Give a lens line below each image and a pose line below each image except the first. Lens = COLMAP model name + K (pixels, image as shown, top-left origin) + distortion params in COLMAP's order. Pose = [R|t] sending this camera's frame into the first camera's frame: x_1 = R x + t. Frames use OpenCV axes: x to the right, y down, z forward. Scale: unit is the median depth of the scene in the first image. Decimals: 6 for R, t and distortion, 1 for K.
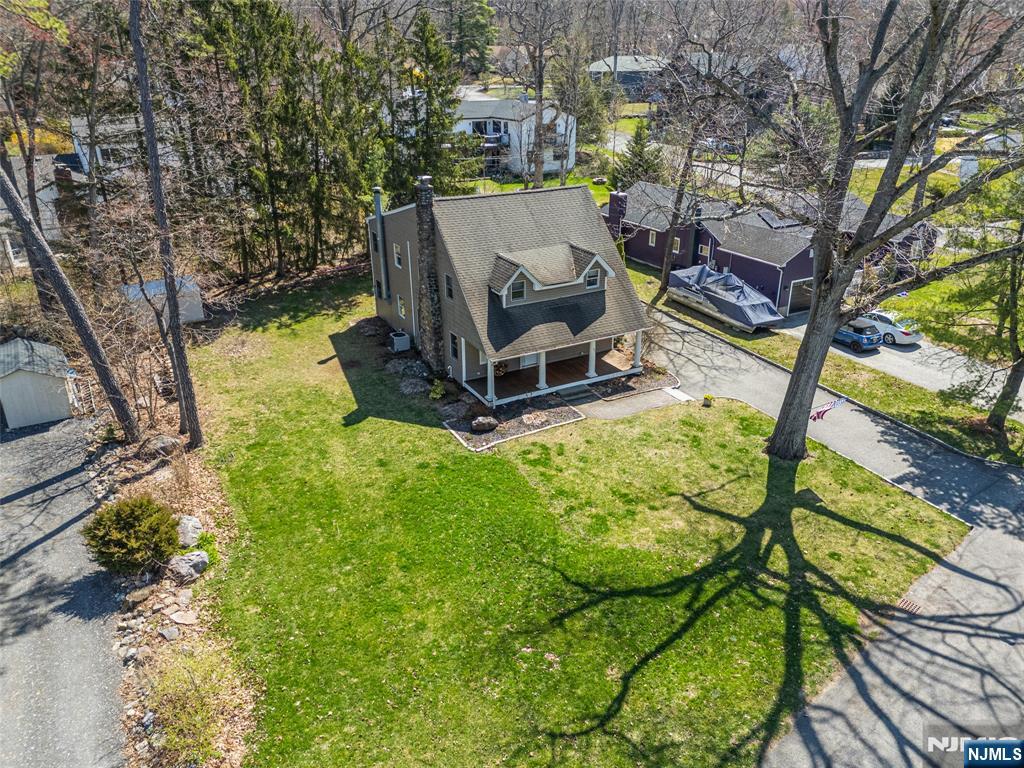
lens RADIAL K [[721.4, 0, 508.6], [0, 721.4, 376.1], [0, 0, 1]] dist [0.040275, -0.012960]
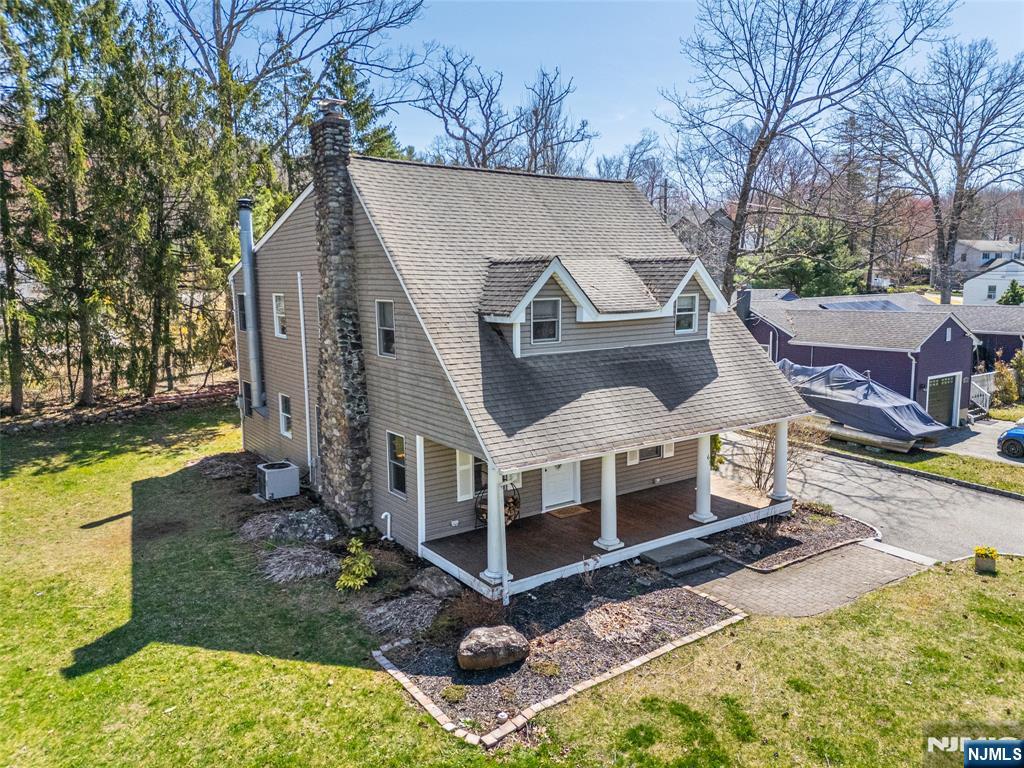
lens RADIAL K [[721.4, 0, 512.5], [0, 721.4, 382.3], [0, 0, 1]] dist [0.040275, -0.012960]
pose [[0.992518, -0.021777, 0.120139, -0.061489], [0.053628, 0.961727, -0.268712, 0.035171], [-0.109689, 0.273144, 0.955699, 0.599351]]
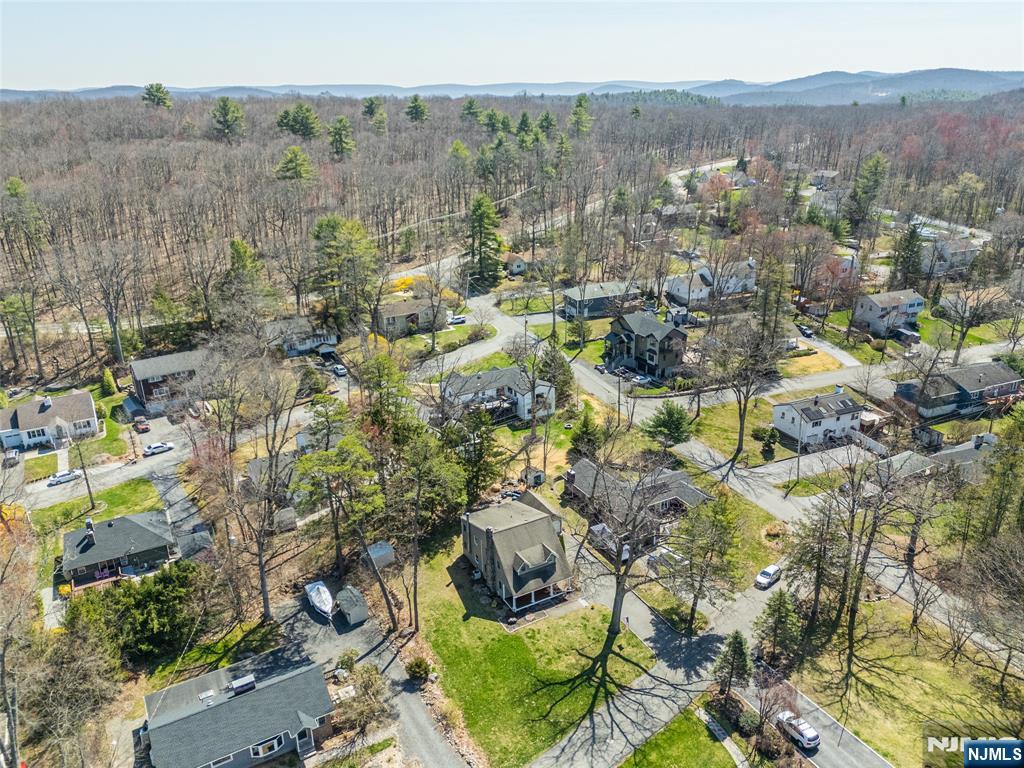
lens RADIAL K [[721.4, 0, 513.2], [0, 721.4, 380.9], [0, 0, 1]] dist [0.040275, -0.012960]
pose [[0.999861, -0.015903, -0.004977, -0.001178], [0.015603, 0.998342, -0.055414, -0.702315], [0.005850, 0.055328, 0.998451, -1.875495]]
